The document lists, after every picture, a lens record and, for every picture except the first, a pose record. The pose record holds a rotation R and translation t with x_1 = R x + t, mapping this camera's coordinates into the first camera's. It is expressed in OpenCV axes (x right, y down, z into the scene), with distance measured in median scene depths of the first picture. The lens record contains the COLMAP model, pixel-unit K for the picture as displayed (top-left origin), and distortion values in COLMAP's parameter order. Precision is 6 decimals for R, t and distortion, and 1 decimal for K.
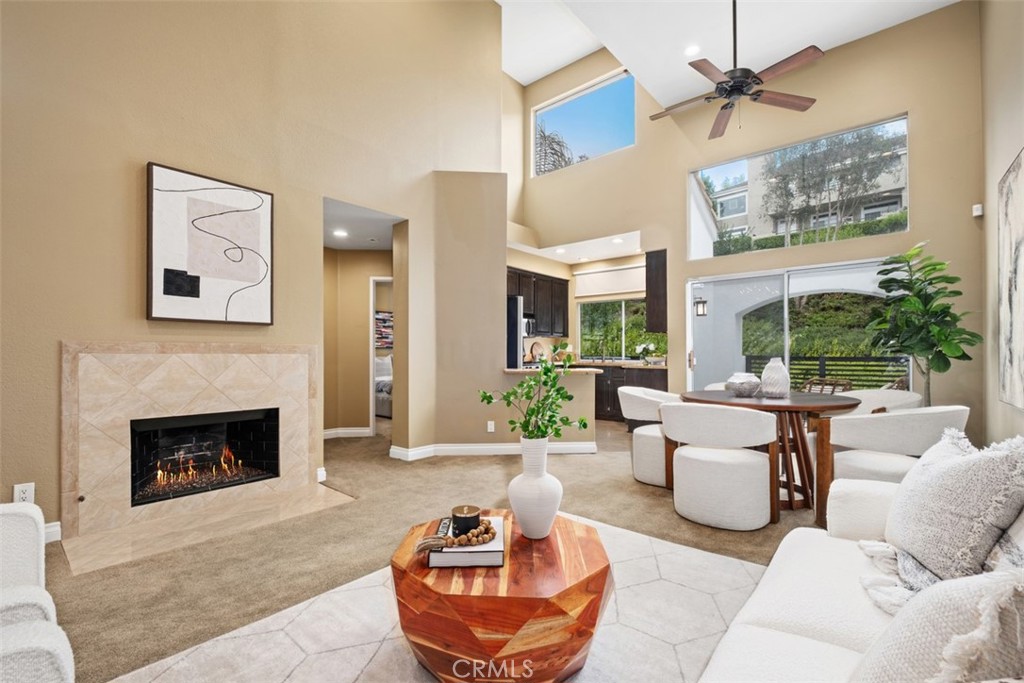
lens RADIAL K [[446.4, 0, 513.2], [0, 446.4, 356.0], [0, 0, 1]] dist [0.000095, -0.006547]
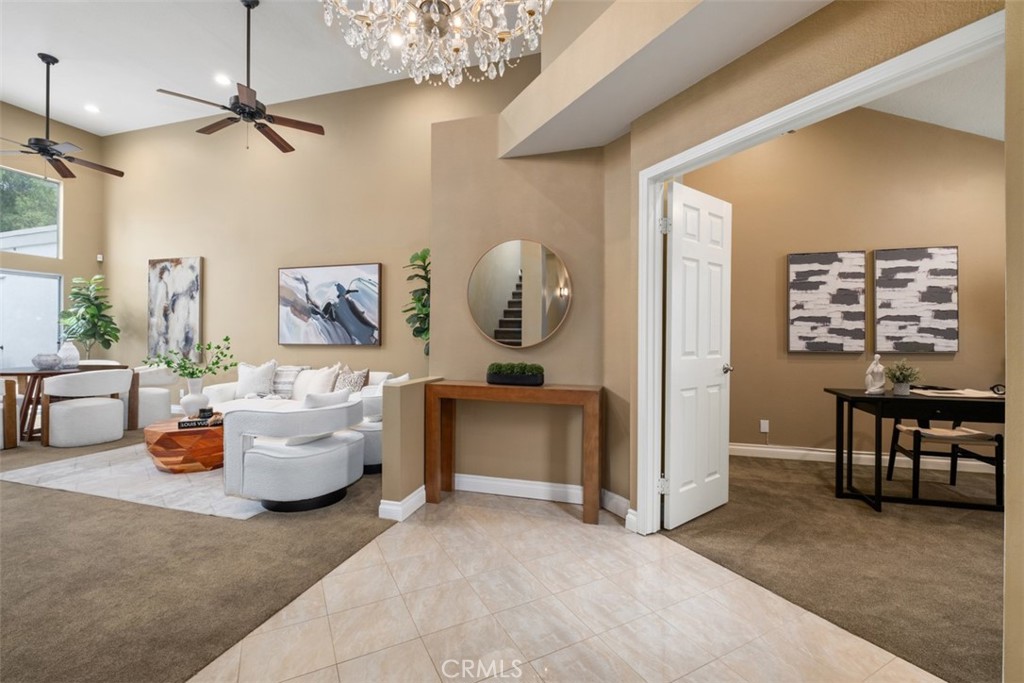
lens RADIAL K [[441.3, 0, 513.7], [0, 441.3, 336.5], [0, 0, 1]] dist [0.000666, -0.005935]
pose [[-0.403652, -0.000564, 0.914913, -0.580626], [-0.001763, 0.999998, -0.000161, -0.007743], [-0.914911, -0.001678, -0.403652, 0.089474]]
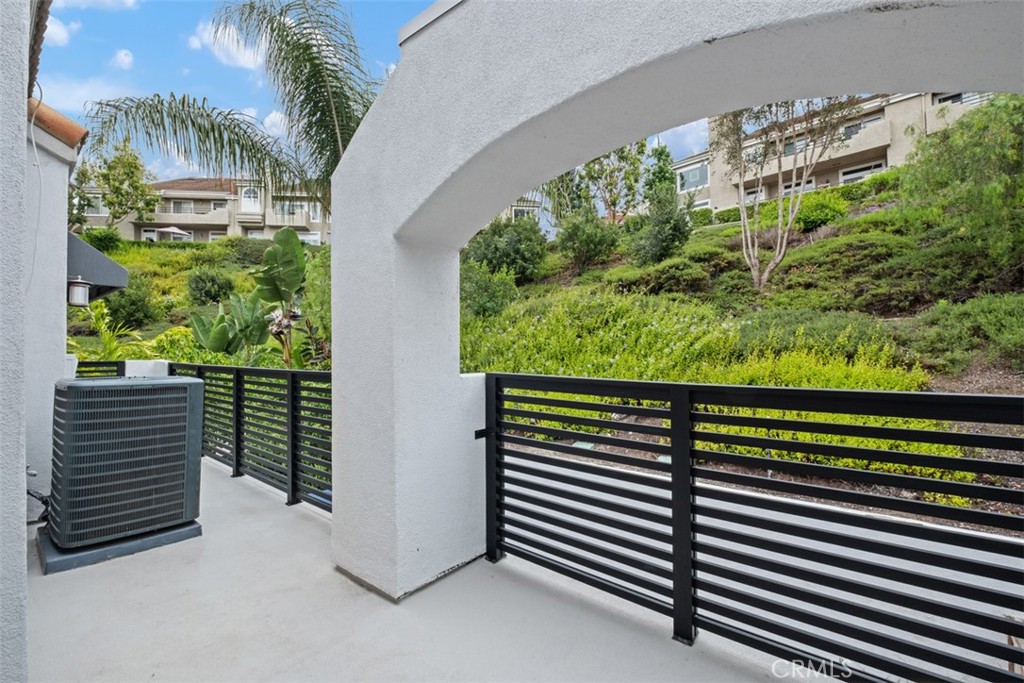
lens RADIAL K [[441.3, 0, 513.7], [0, 441.3, 336.5], [0, 0, 1]] dist [0.000666, -0.005935]
pose [[0.999824, -0.011699, 0.014688, 0.504785], [0.012156, 0.999433, -0.031402, -0.015664], [-0.014312, 0.031575, 0.999399, 0.624743]]
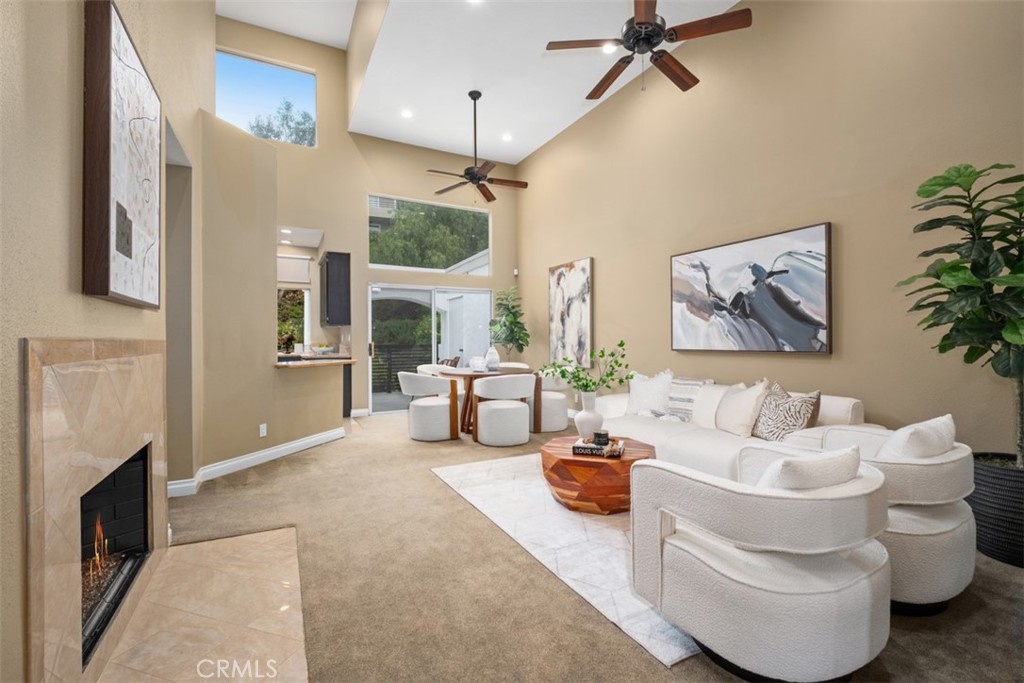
lens RADIAL K [[443.4, 0, 512.0], [0, 443.4, 341.5], [0, 0, 1]] dist [0.000189, -0.000294]
pose [[0.364133, -0.005622, 0.931330, -0.396859], [0.008414, 0.999961, 0.002747, -0.008699], [-0.931309, 0.006836, 0.364166, 0.132240]]
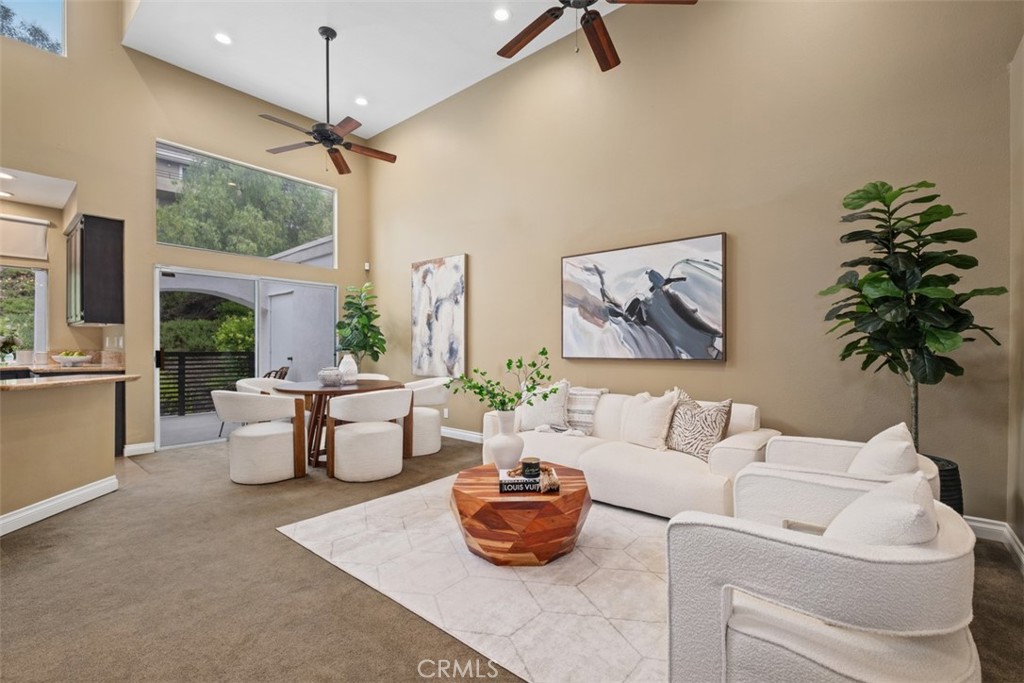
lens RADIAL K [[451.1, 0, 517.5], [0, 451.1, 348.7], [0, 0, 1]] dist [0.001671, -0.007359]
pose [[-0.017505, -0.005619, 0.999831, -0.329765], [0.003484, 0.999978, 0.005680, -0.008888], [-0.999841, 0.003583, -0.017485, 0.211851]]
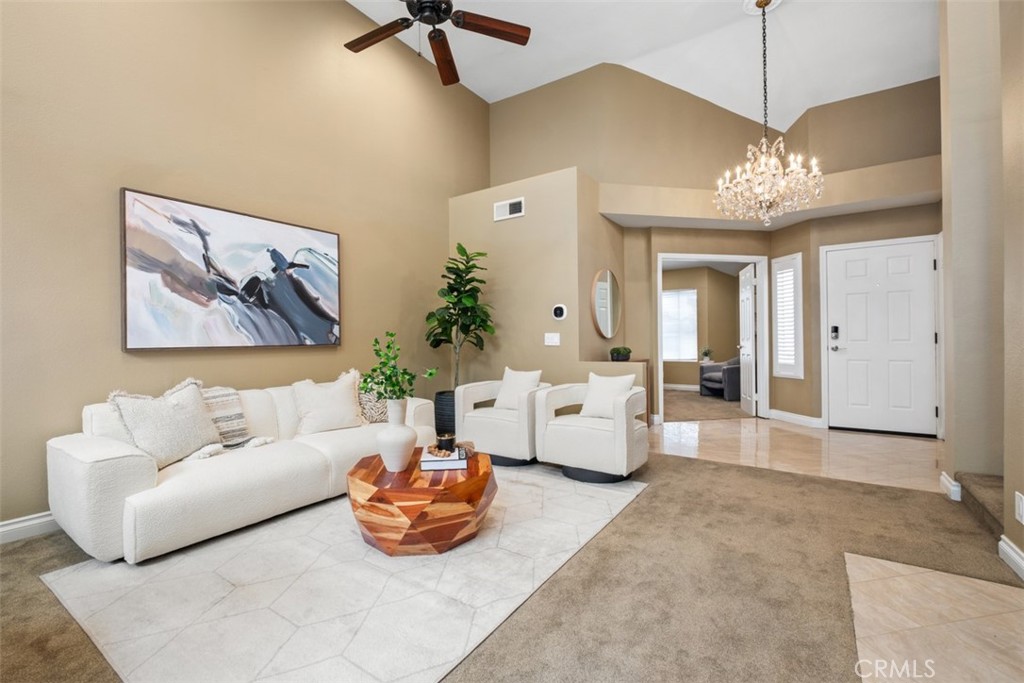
lens RADIAL K [[441.3, 0, 513.7], [0, 441.3, 336.5], [0, 0, 1]] dist [0.000666, -0.005935]
pose [[-0.992393, 0.010302, -0.122681, -0.034726], [0.010754, 0.999938, -0.003026, -0.000401], [0.122642, -0.004322, -0.992442, 0.510910]]
